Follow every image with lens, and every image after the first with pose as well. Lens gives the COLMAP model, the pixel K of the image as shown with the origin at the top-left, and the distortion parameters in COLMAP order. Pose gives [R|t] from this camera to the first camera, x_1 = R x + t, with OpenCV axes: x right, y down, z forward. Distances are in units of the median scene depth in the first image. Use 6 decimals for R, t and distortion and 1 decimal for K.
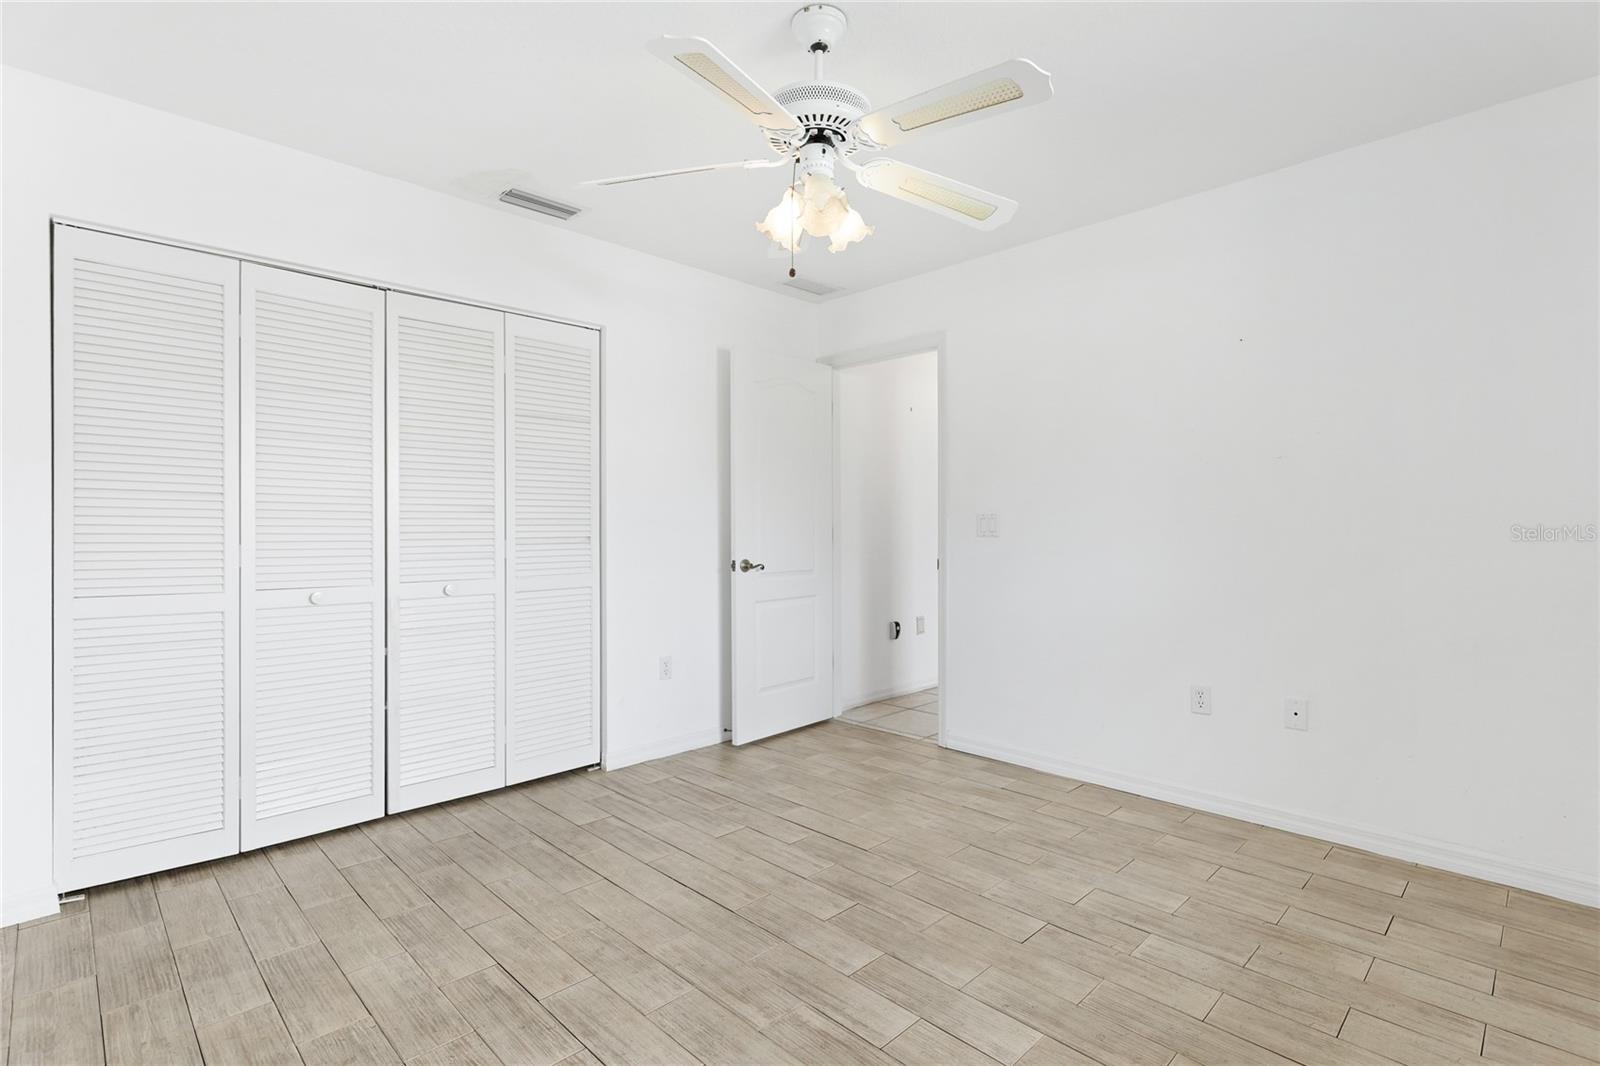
lens RADIAL K [[765.3, 0, 799.9], [0, 765.3, 528.3], [0, 0, 1]] dist [0.001306, 0.000246]
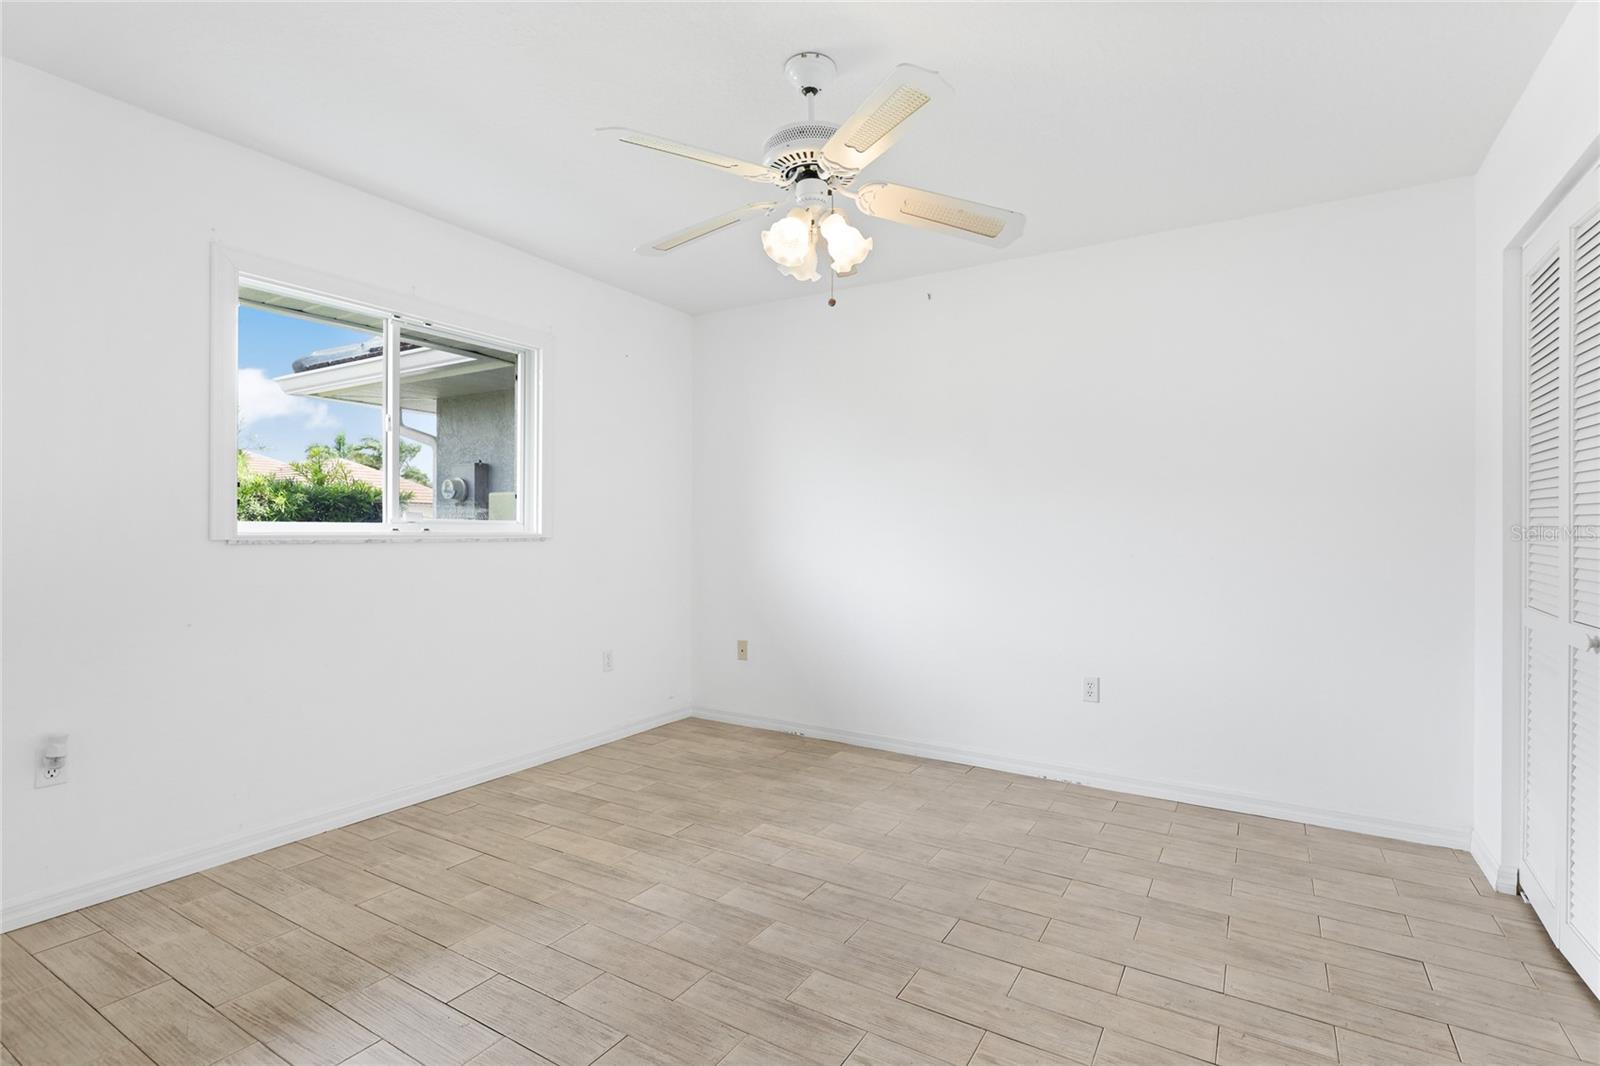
lens RADIAL K [[765.3, 0, 802.0], [0, 765.3, 530.5], [0, 0, 1]] dist [0.001306, 0.000246]
pose [[-0.971422, -0.002051, -0.237349, 0.269077], [-0.003188, 0.999985, 0.004411, -0.013724], [0.237336, 0.005041, -0.971414, 1.907665]]
